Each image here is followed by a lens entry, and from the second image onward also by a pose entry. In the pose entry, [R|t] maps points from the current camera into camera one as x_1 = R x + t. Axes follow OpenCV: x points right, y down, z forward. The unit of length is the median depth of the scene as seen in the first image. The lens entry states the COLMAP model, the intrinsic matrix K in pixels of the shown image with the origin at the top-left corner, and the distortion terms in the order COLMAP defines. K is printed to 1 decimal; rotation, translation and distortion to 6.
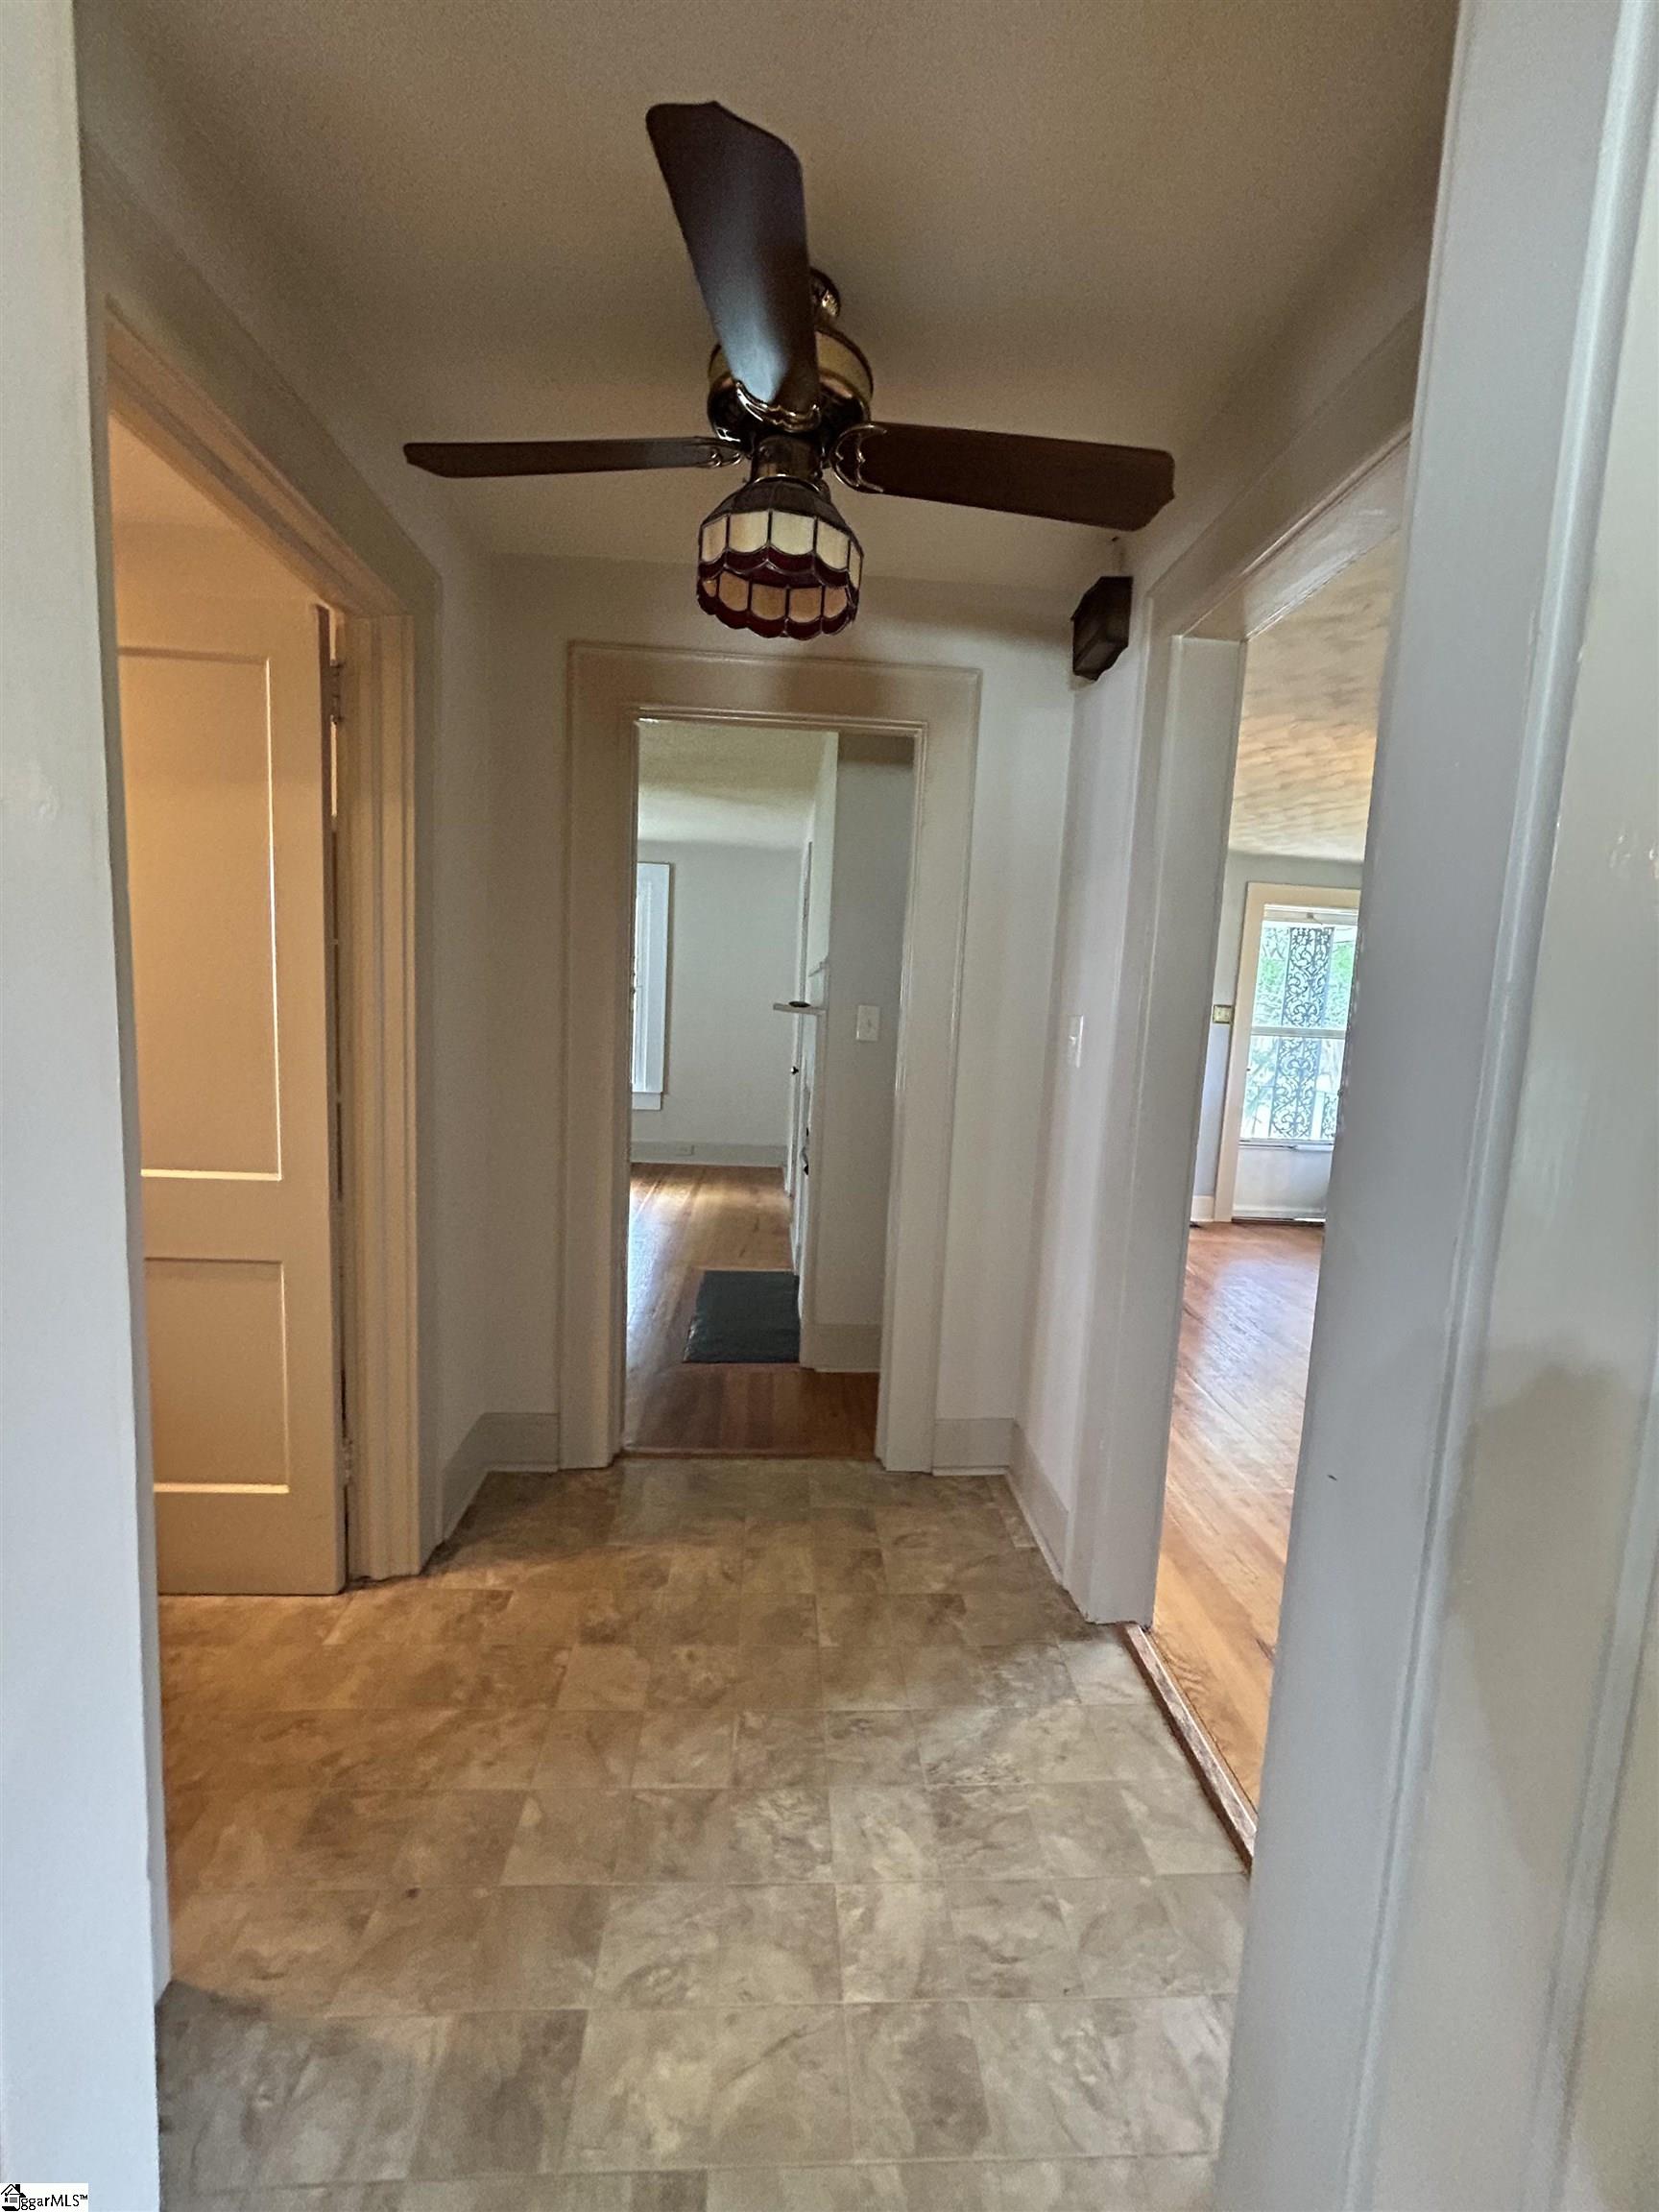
lens RADIAL K [[892.7, 0, 829.5], [0, 892.7, 1106.0], [0, 0, 1]] dist [-0.001931, 0.000831]
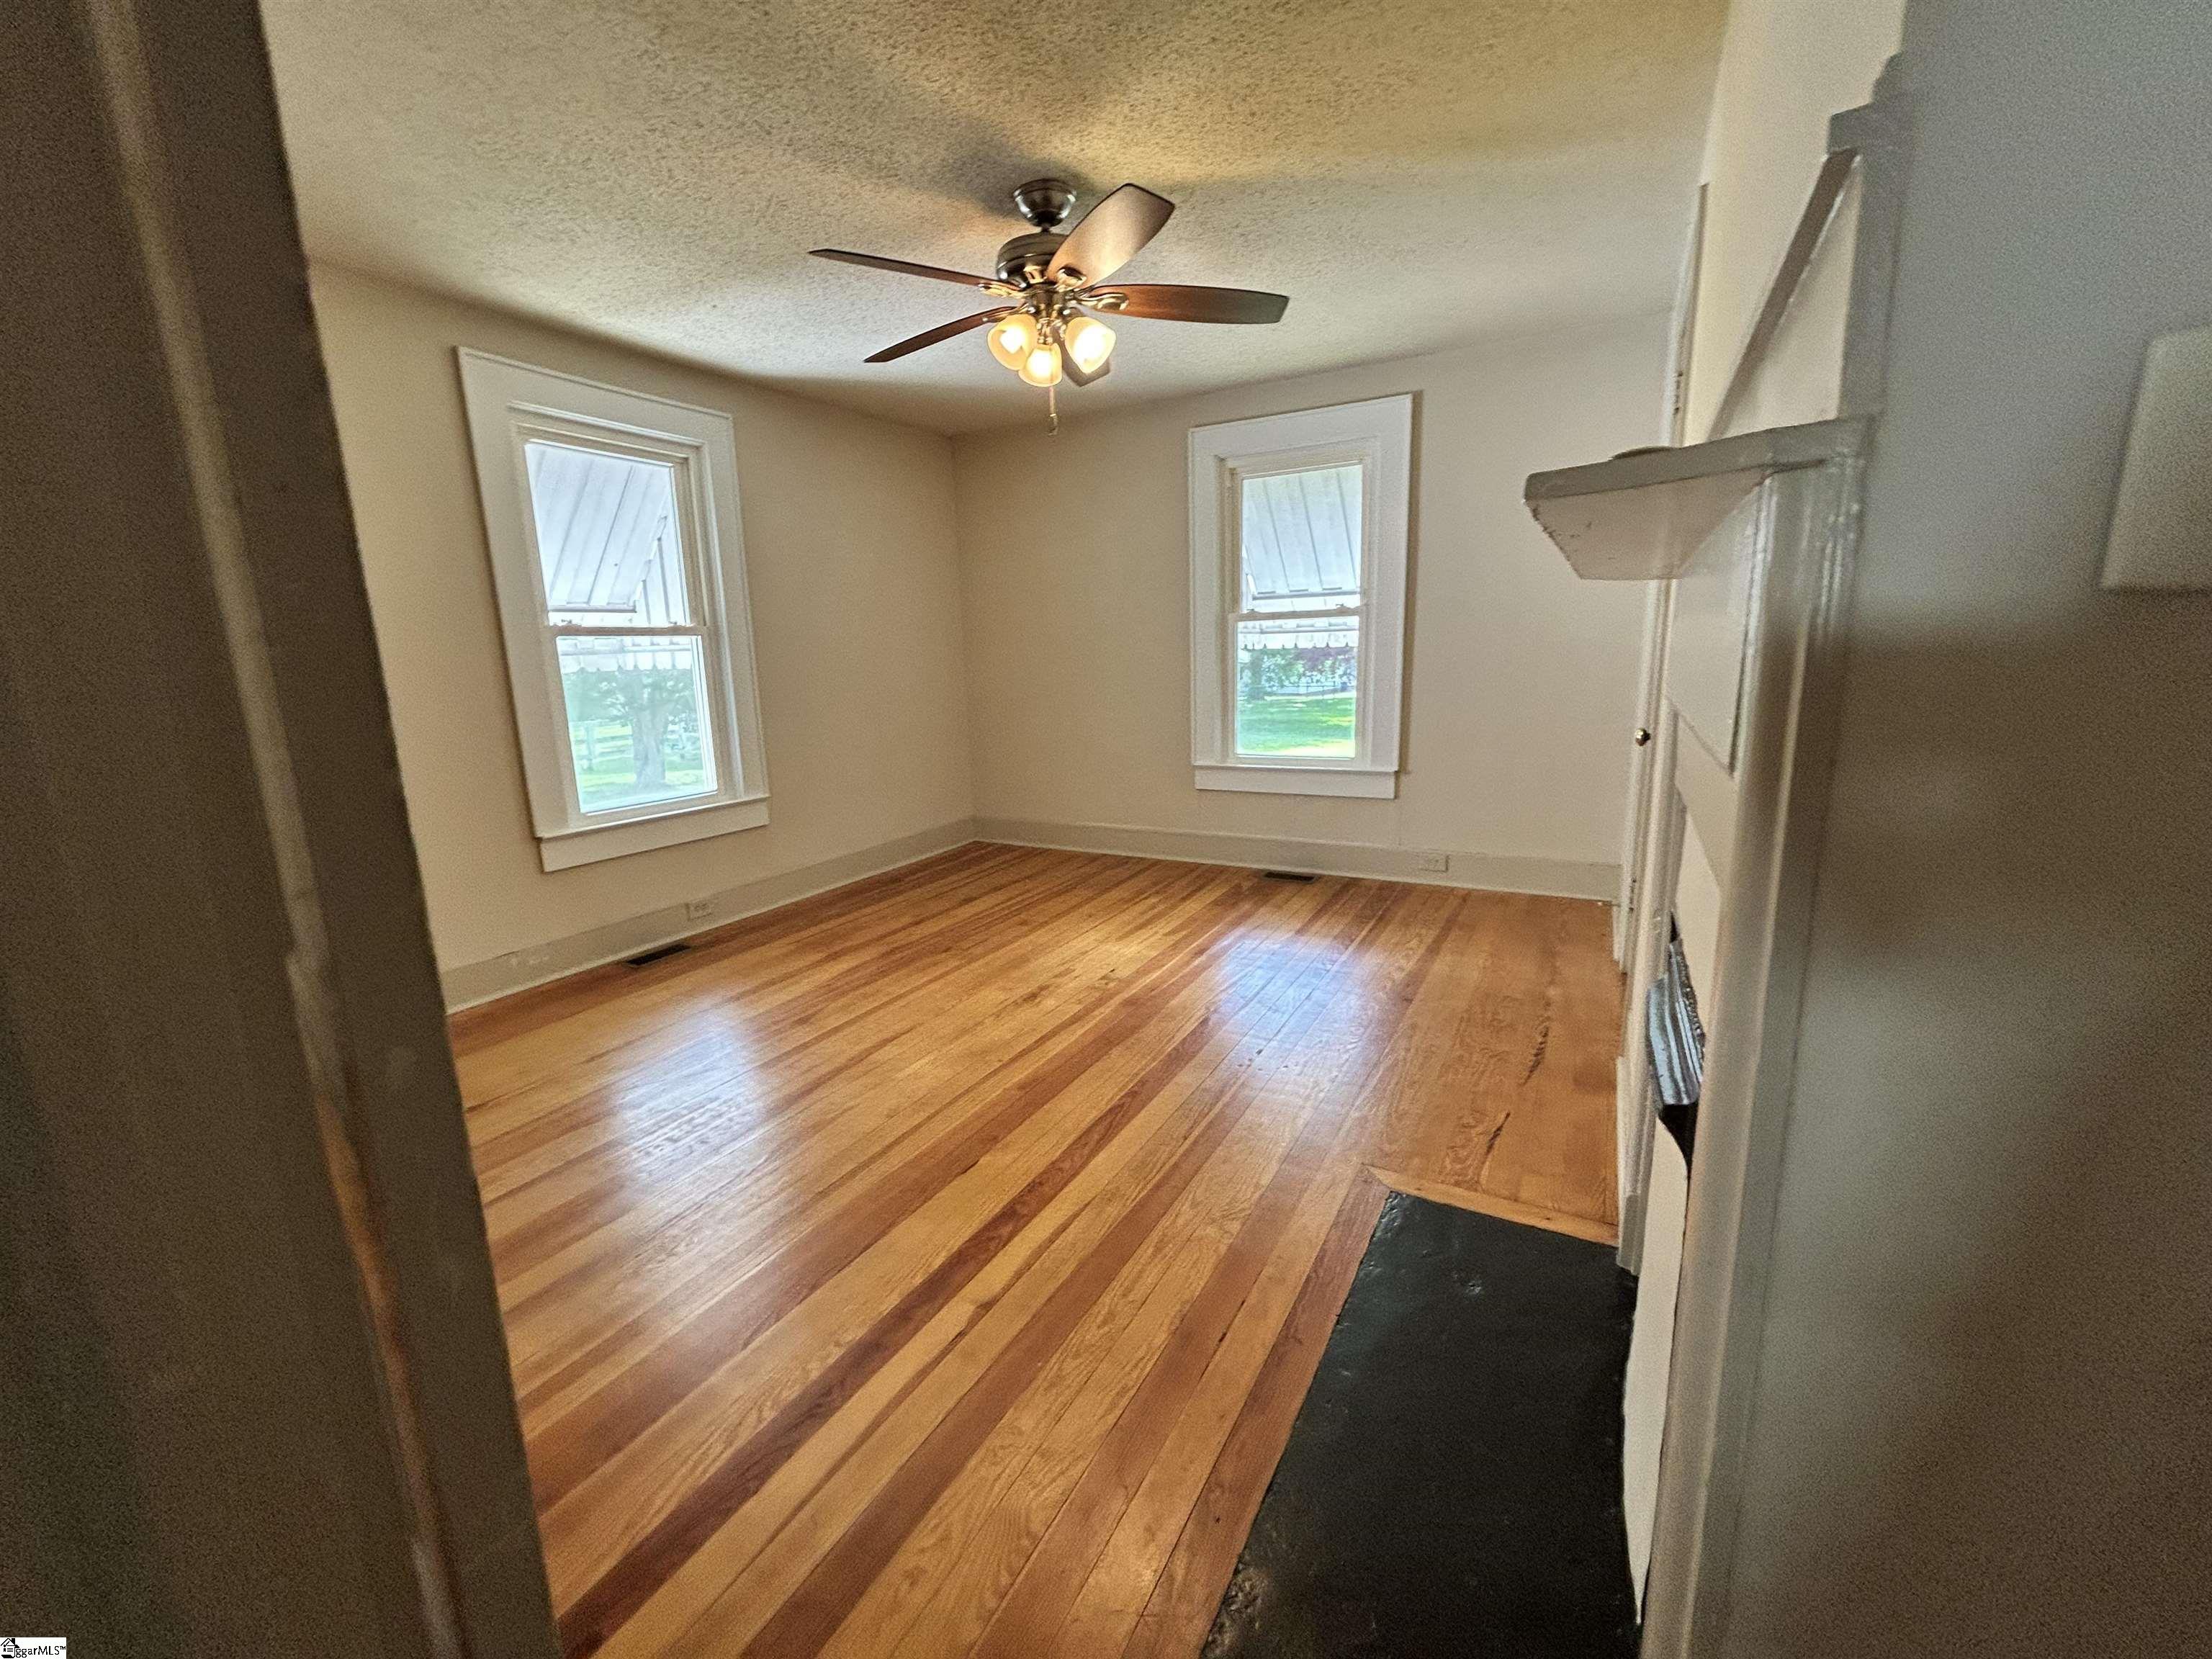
lens RADIAL K [[892.7, 0, 1106.0], [0, 892.7, 829.5], [0, 0, 1]] dist [-0.001931, 0.000831]
pose [[0.841677, 0.035635, -0.538804, -0.020152], [0.003510, 0.997438, 0.071450, -0.023918], [0.539969, -0.062029, 0.839396, 0.407055]]
